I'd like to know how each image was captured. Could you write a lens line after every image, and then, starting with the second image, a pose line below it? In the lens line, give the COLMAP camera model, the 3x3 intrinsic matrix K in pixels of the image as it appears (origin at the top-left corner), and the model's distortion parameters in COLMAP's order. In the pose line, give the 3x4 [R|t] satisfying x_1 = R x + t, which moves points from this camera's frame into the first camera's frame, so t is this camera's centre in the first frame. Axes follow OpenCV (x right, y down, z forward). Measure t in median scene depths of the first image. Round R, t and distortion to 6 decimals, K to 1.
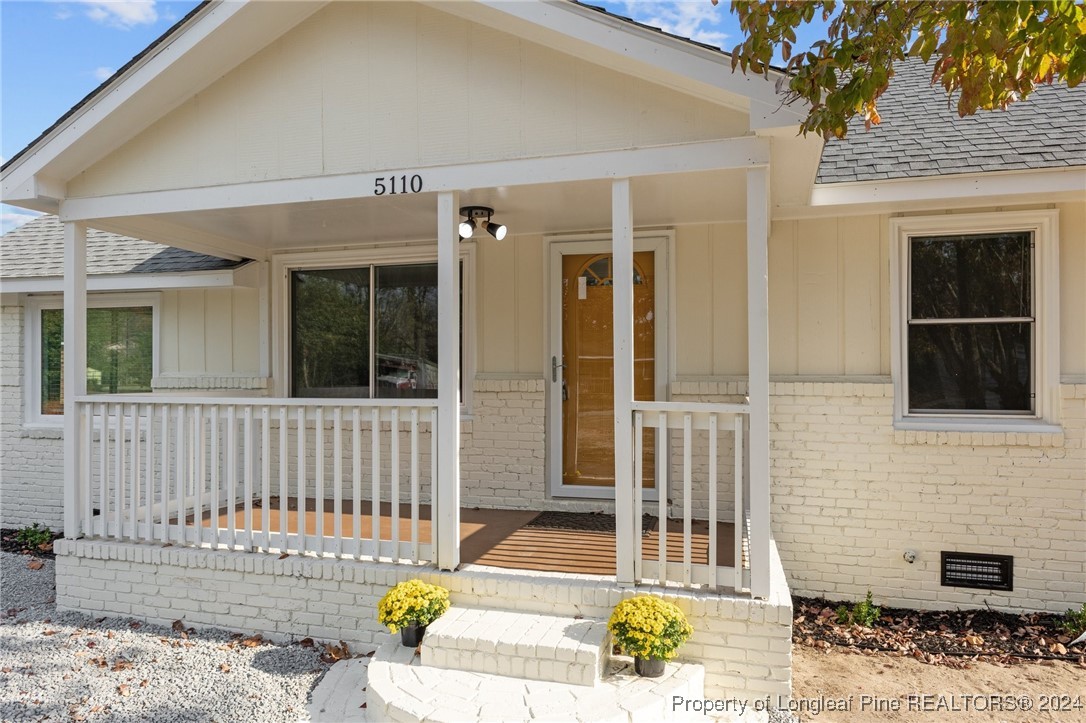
lens RADIAL K [[675.3, 0, 547.8], [0, 675.3, 364.8], [0, 0, 1]] dist [0.006477, 0.001471]
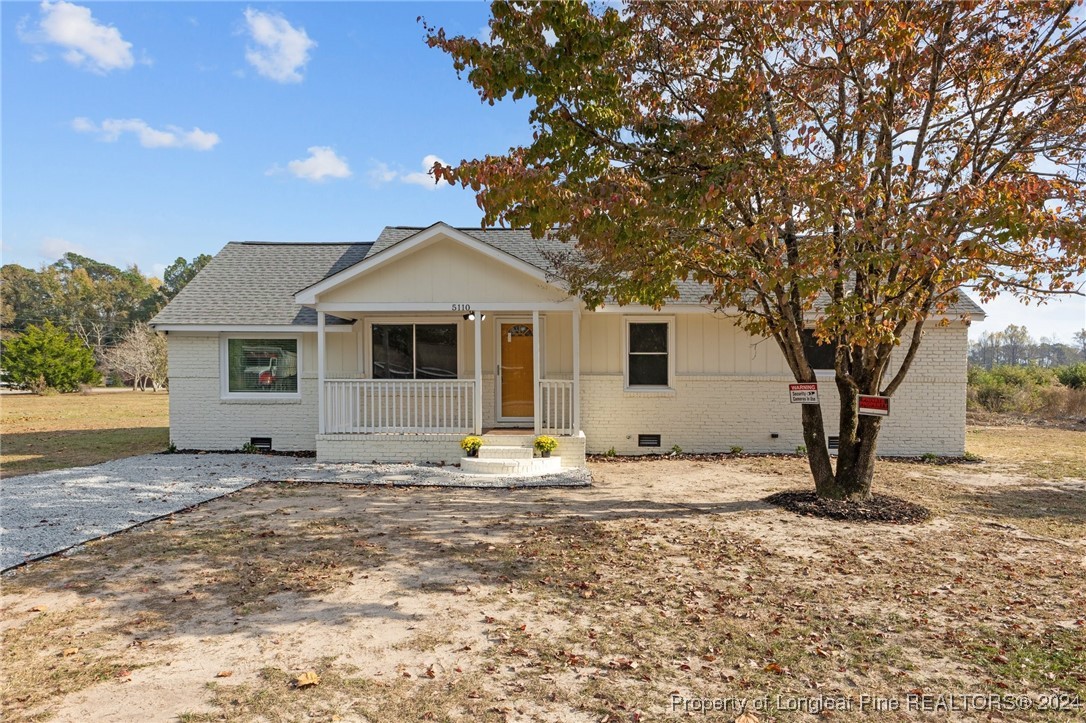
lens RADIAL K [[614.0, 0, 541.4], [0, 614.0, 371.0], [0, 0, 1]] dist [0.002259, -0.000493]
pose [[0.972287, 0.004416, 0.233748, -0.427122], [-0.004375, 0.999990, -0.000694, 0.012284], [-0.233749, -0.000348, 0.972297, -1.441159]]
